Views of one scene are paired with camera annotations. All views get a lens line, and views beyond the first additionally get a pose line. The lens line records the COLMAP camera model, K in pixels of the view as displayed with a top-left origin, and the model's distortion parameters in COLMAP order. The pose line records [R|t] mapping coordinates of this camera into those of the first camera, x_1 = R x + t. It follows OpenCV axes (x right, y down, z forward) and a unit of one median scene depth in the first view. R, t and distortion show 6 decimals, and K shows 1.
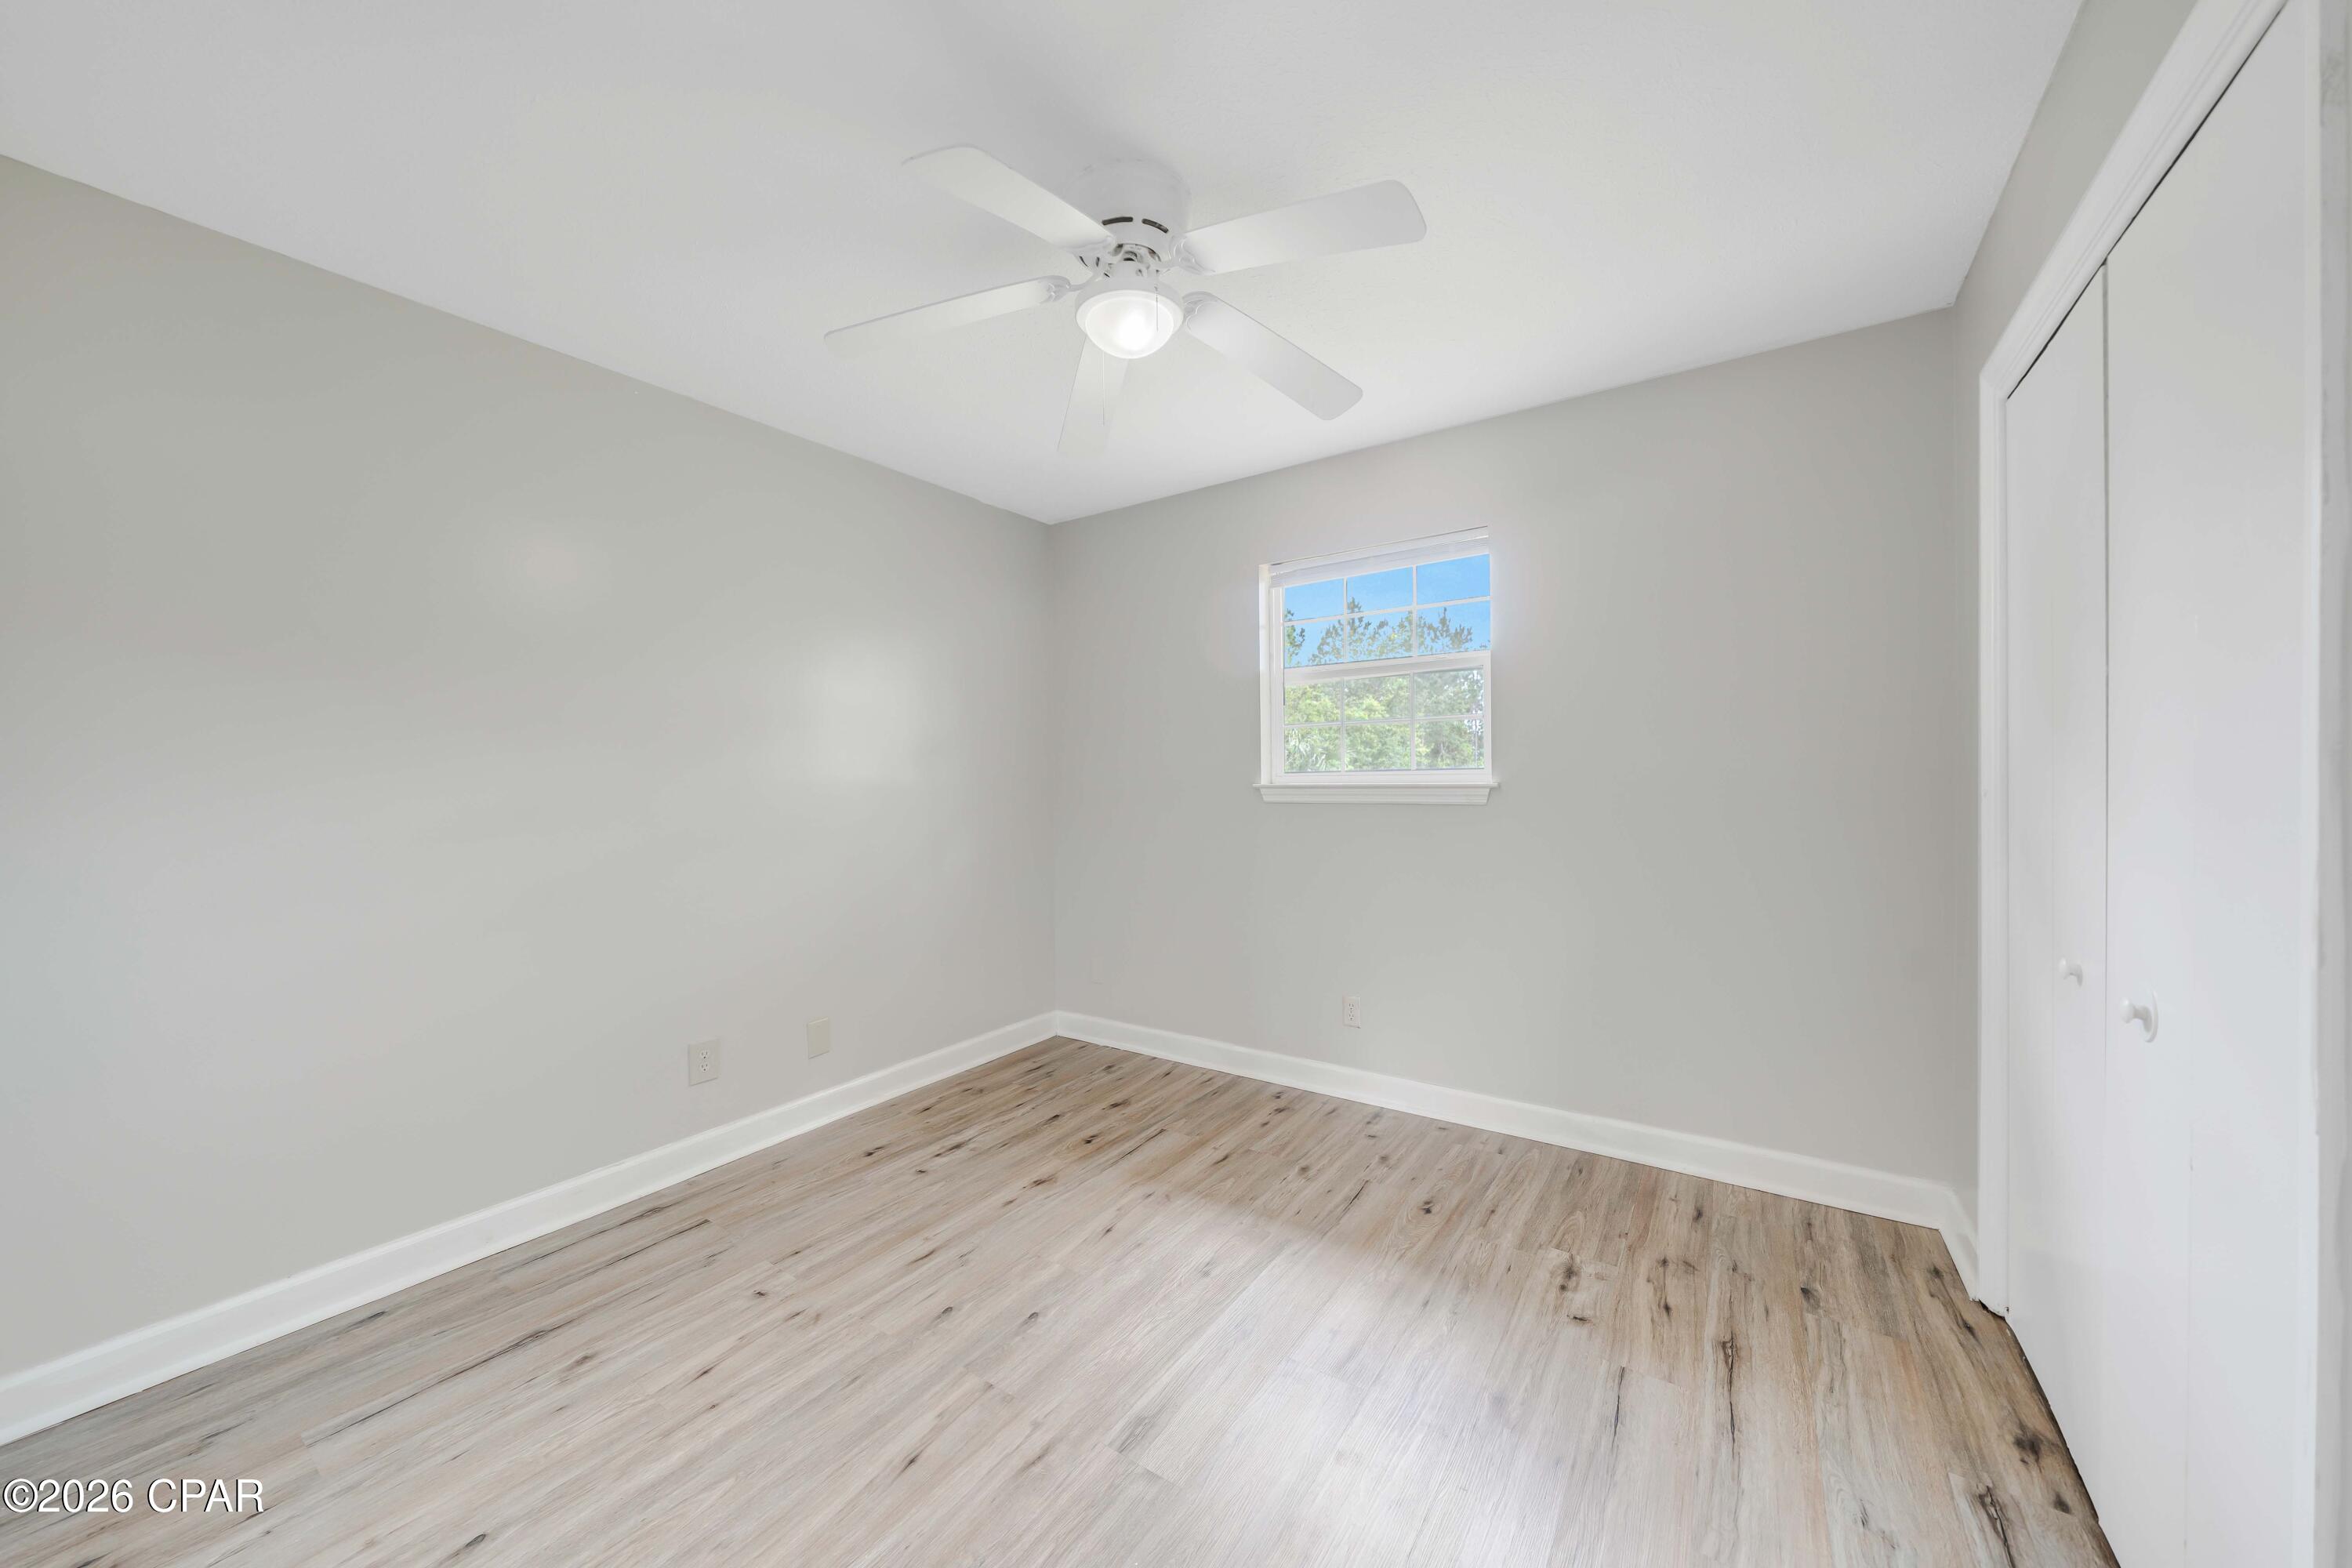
lens RADIAL K [[825.0, 0, 1162.0], [0, 825.0, 781.2], [0, 0, 1]] dist [-0.008990, -0.000019]
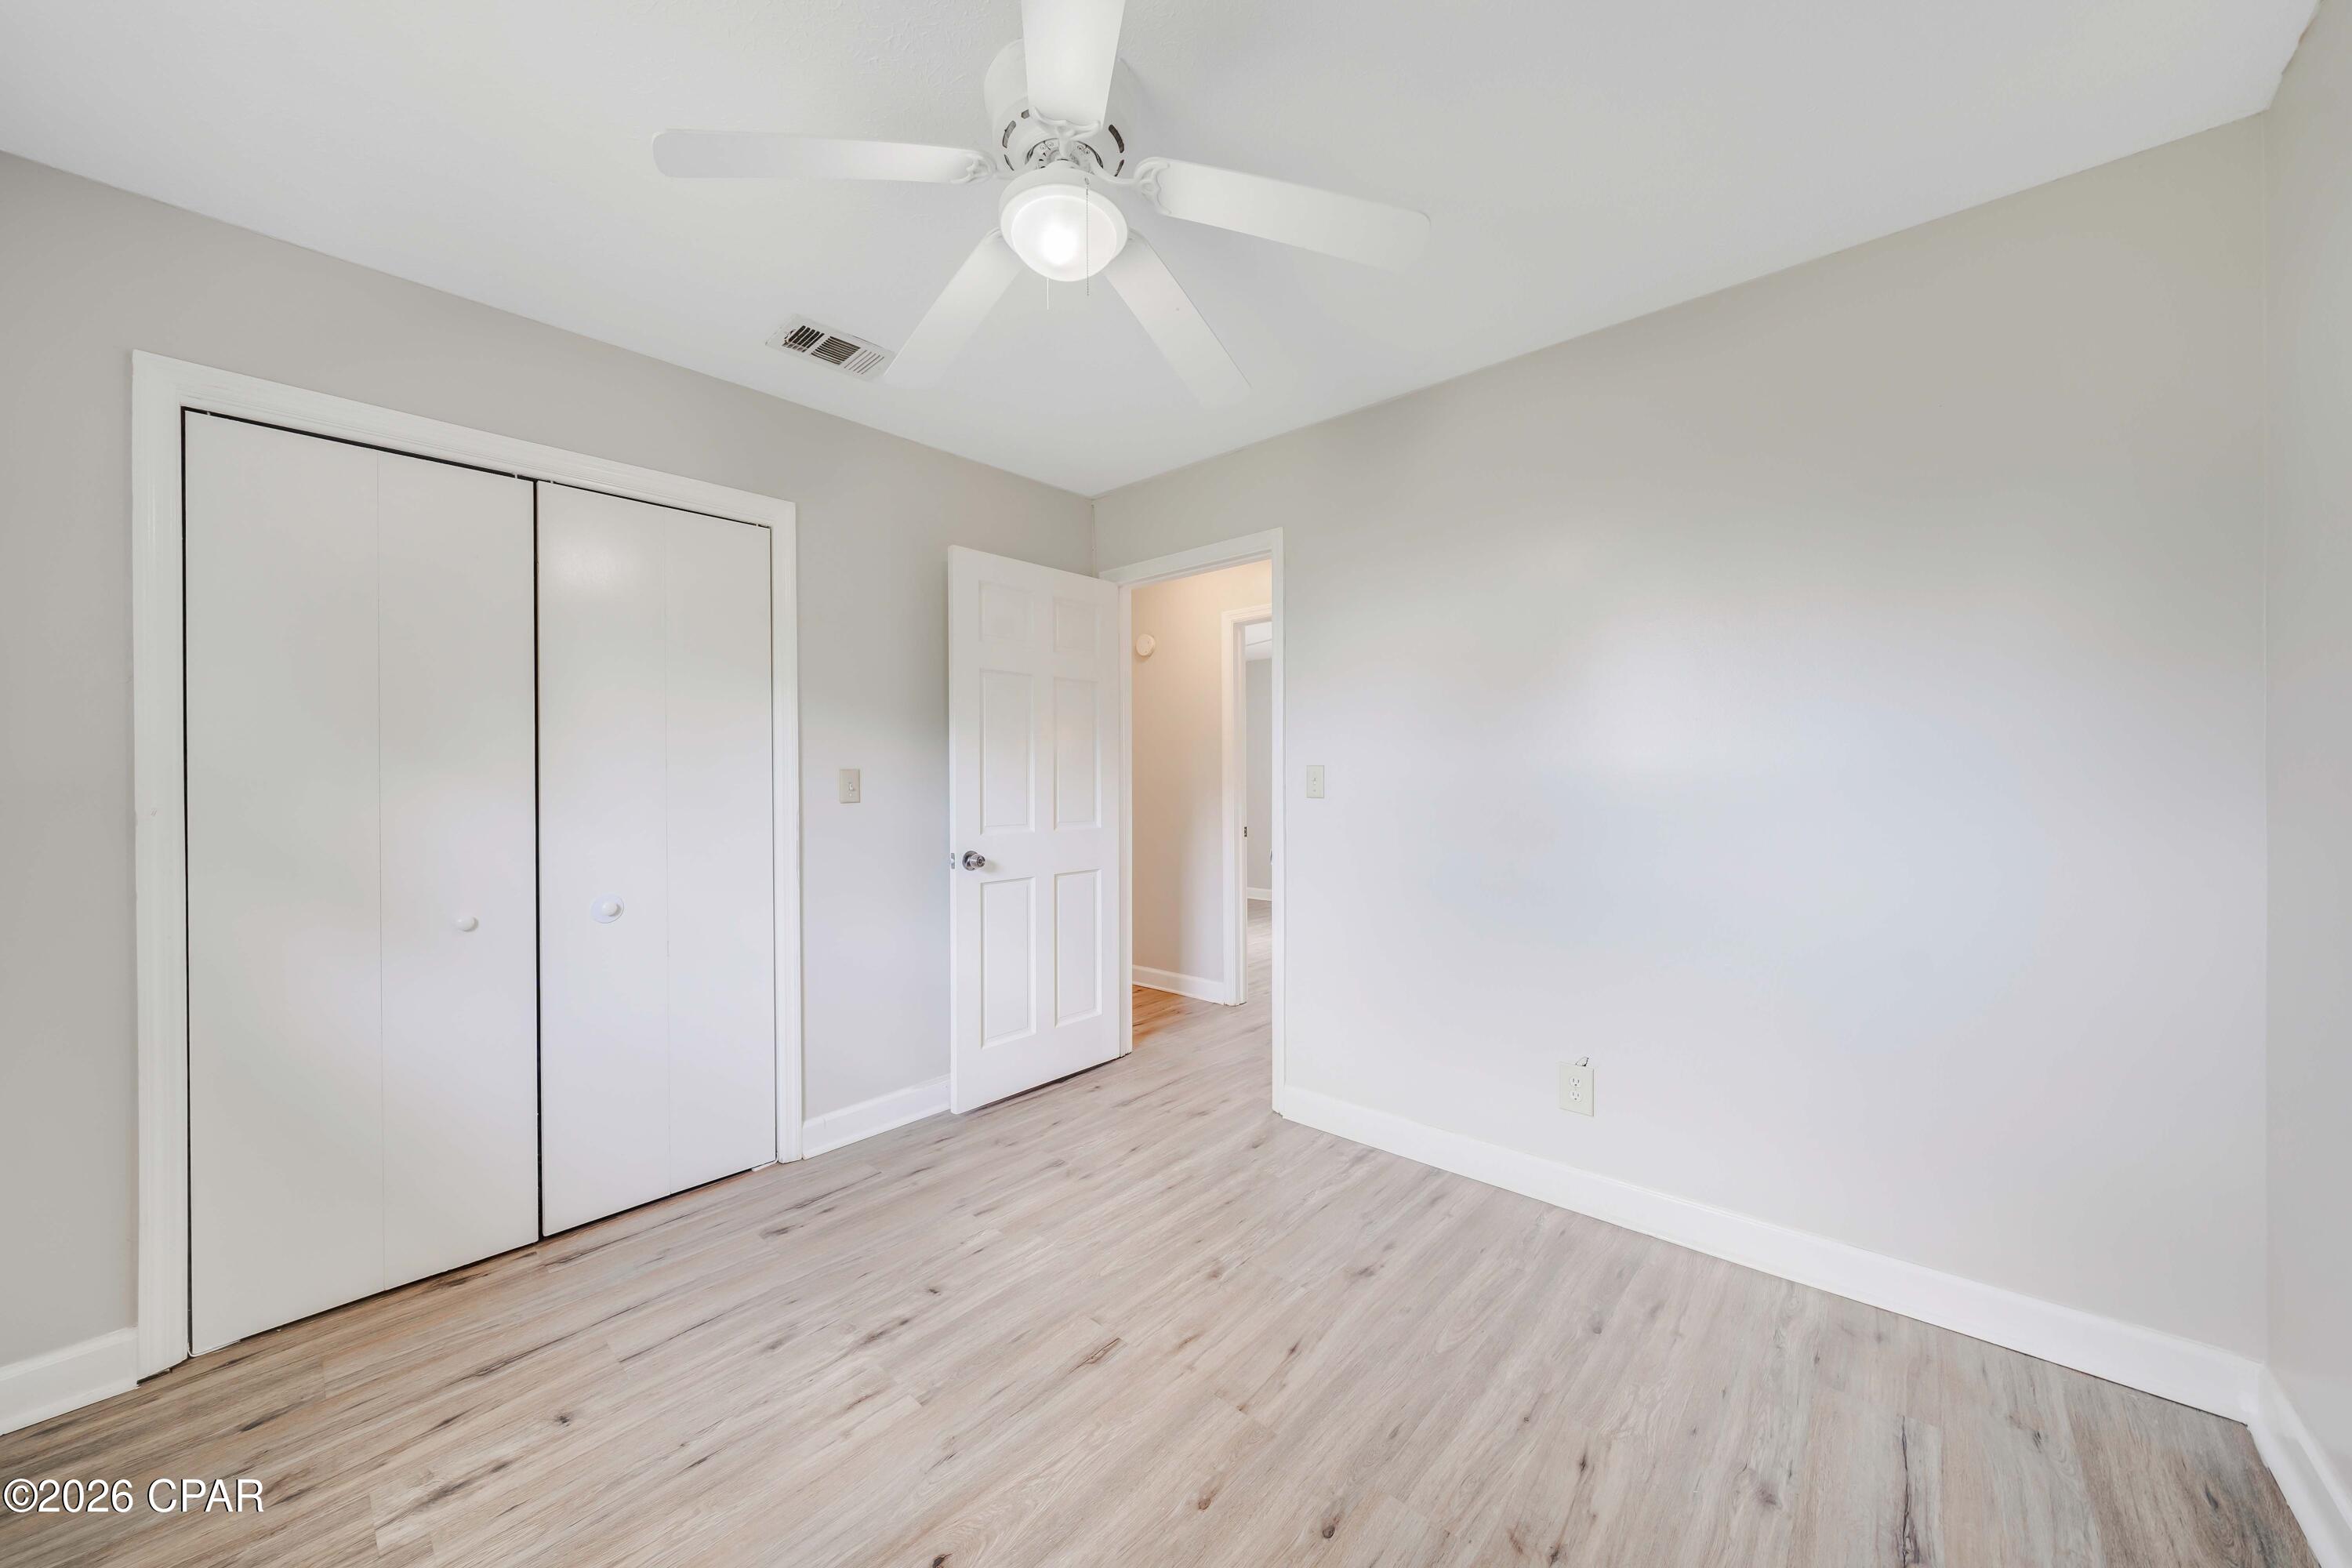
lens RADIAL K [[825.0, 0, 1177.2], [0, 825.0, 783.0], [0, 0, 1]] dist [-0.008990, -0.000019]
pose [[-0.993538, 0.017454, 0.112152, -0.267197], [0.018341, 0.999808, 0.006890, 0.001309], [-0.112011, 0.008902, -0.993667, 2.044068]]
